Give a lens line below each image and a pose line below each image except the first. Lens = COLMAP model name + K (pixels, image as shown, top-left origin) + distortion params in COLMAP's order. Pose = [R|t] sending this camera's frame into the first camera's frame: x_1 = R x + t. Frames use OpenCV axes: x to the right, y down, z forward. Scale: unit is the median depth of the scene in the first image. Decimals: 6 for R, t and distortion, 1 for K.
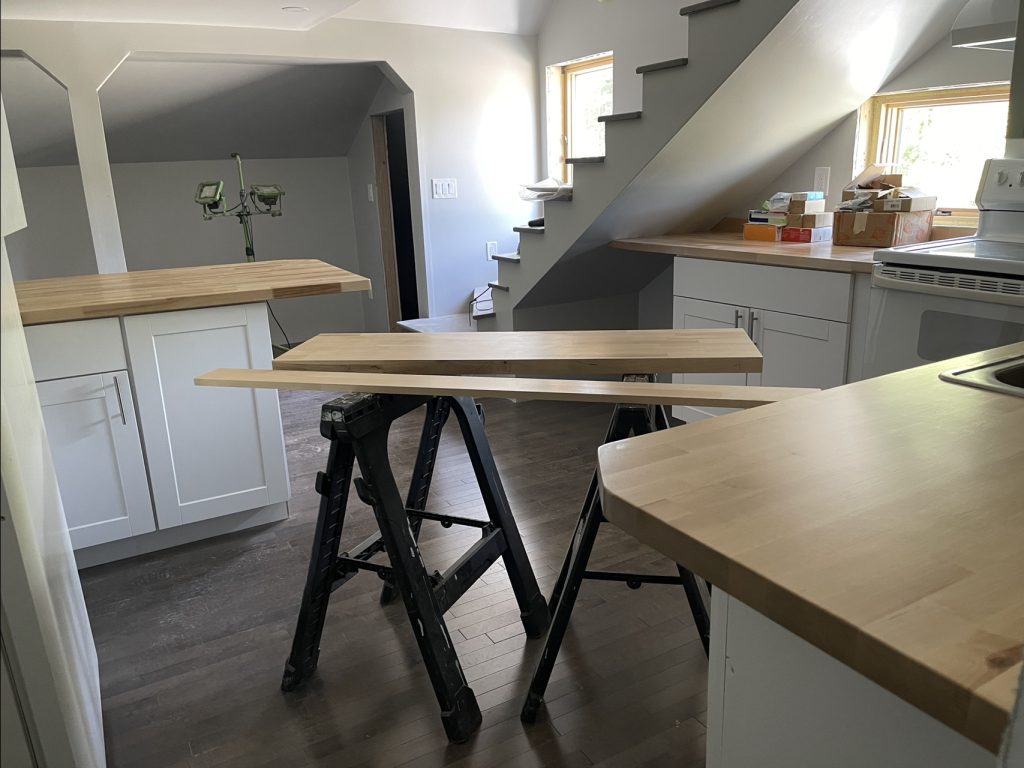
lens RADIAL K [[770.1, 0, 508.5], [0, 770.1, 387.3], [0, 0, 1]] dist [0.022075, 0.005588]
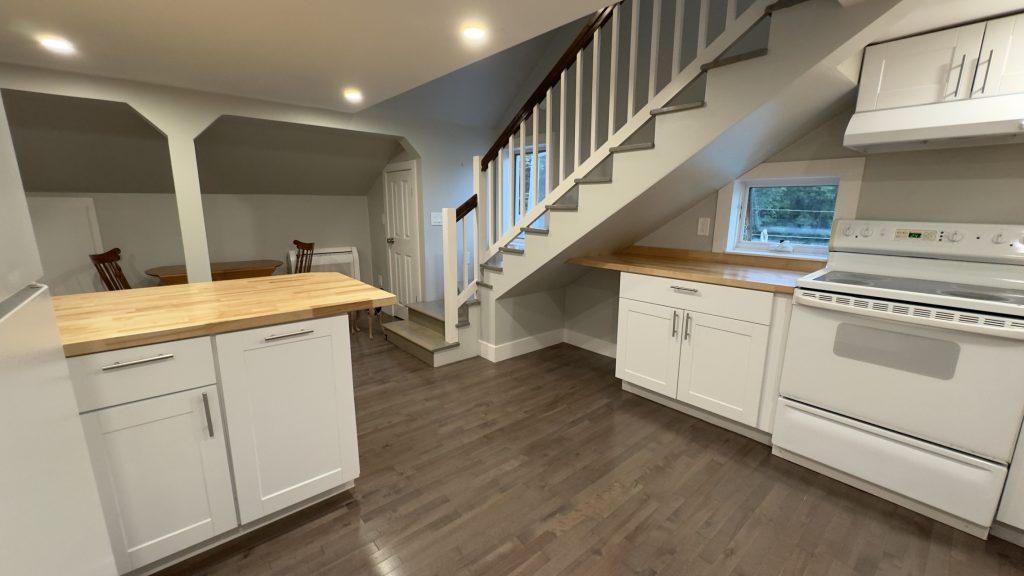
lens RADIAL K [[405.8, 0, 518.8], [0, 405.8, 290.2], [0, 0, 1]] dist [0.001666, -0.000023]
pose [[0.977229, 0.005115, 0.212127, -0.208106], [0.011608, 0.996924, -0.077512, -0.102417], [-0.211871, 0.078209, 0.974163, 0.362800]]
